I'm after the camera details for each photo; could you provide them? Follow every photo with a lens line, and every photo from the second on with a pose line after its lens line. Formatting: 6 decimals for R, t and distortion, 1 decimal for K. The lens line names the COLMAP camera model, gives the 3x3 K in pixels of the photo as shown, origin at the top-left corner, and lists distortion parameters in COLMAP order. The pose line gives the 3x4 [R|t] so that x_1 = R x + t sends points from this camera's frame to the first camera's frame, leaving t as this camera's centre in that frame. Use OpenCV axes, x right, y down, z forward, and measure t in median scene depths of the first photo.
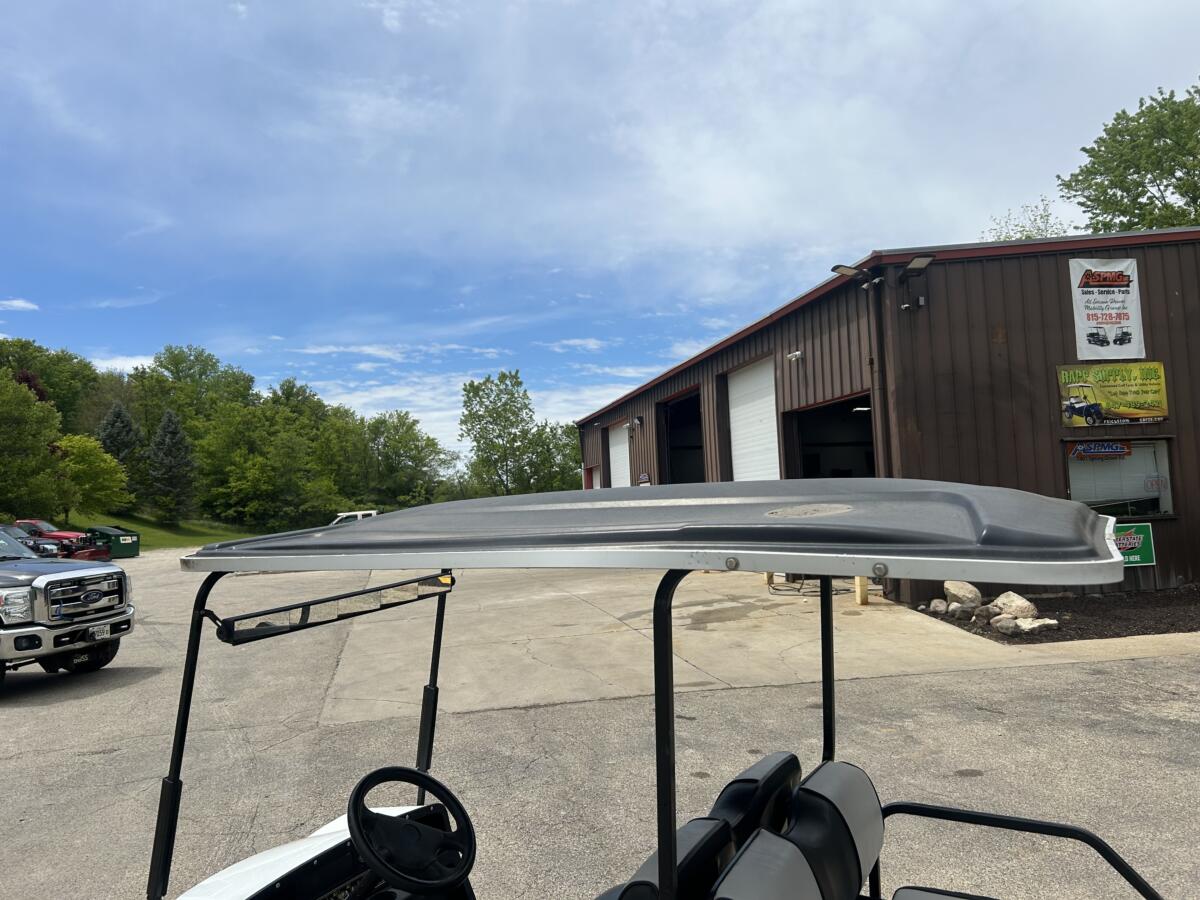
lens RADIAL K [[907.1, 0, 593.4], [0, 907.1, 447.9], [0, 0, 1]] dist [0.039028, -0.042875]
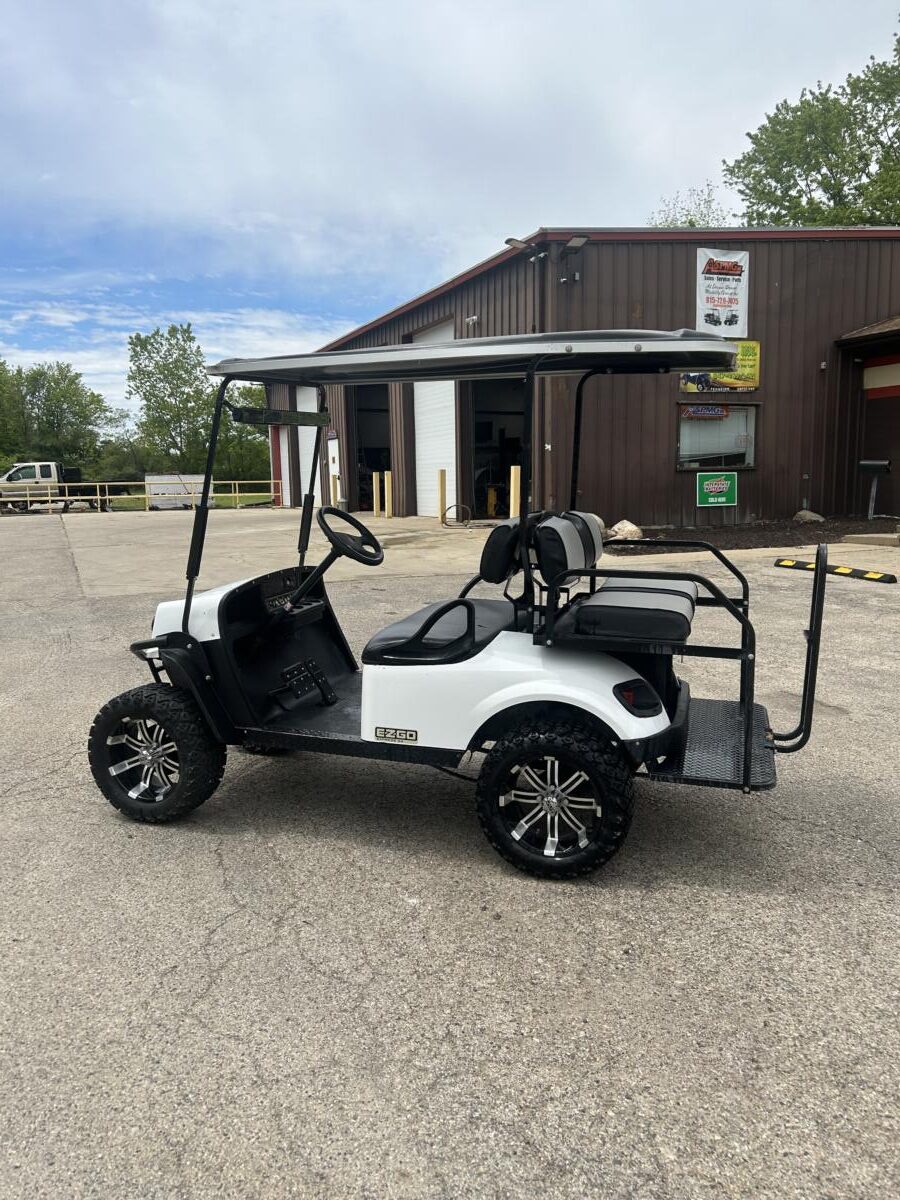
lens RADIAL K [[907.1, 0, 448.0], [0, 907.1, 614.4], [0, 0, 1]] dist [0.039028, -0.042875]
pose [[0.980744, -0.002295, 0.195283, -0.034938], [-0.038539, 0.977994, 0.205043, 0.030242], [-0.191456, -0.208620, 0.959074, -0.183759]]
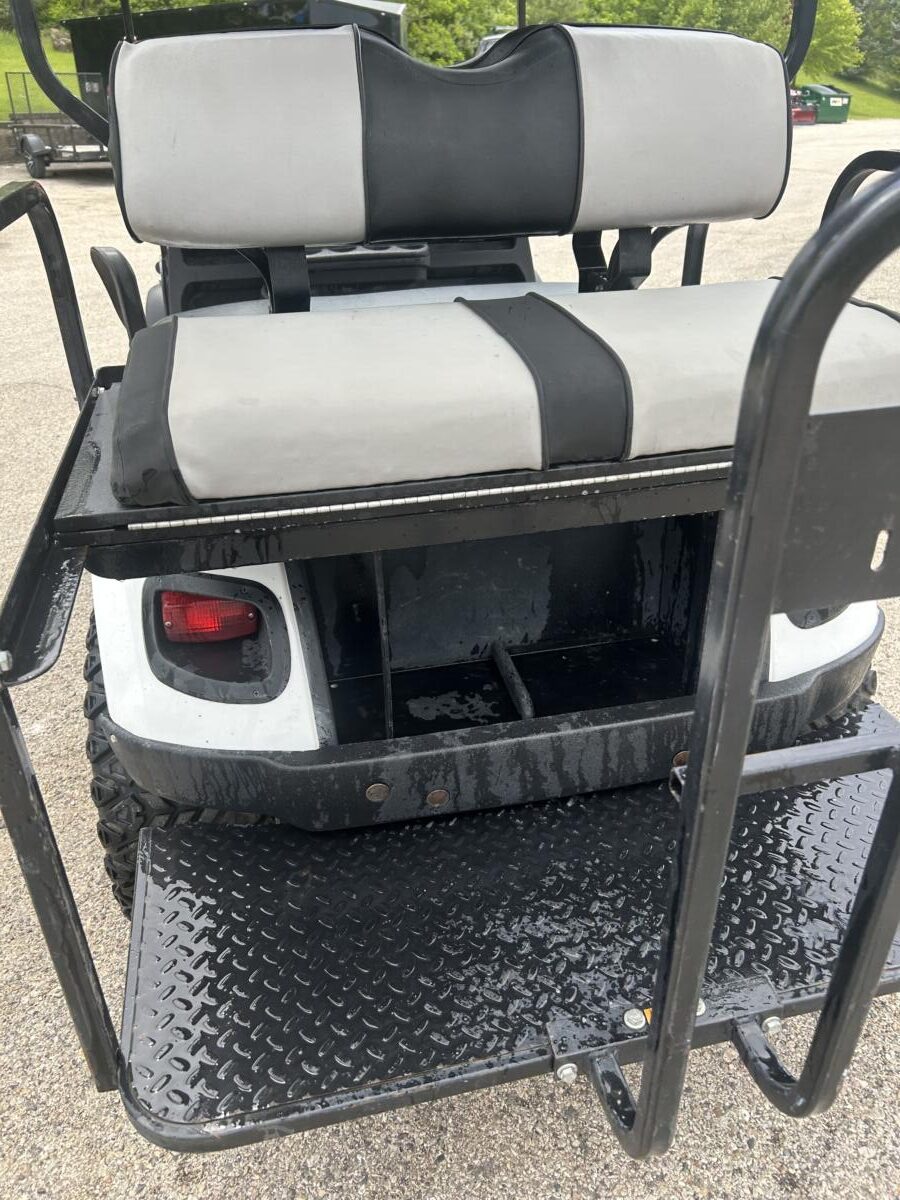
lens RADIAL K [[907.1, 0, 471.0], [0, 907.1, 608.1], [0, 0, 1]] dist [0.039028, -0.042875]
pose [[0.665003, 0.396195, -0.633088, 0.137935], [0.019339, 0.838269, 0.544914, 0.054840], [0.746590, -0.374613, 0.549789, 0.016008]]
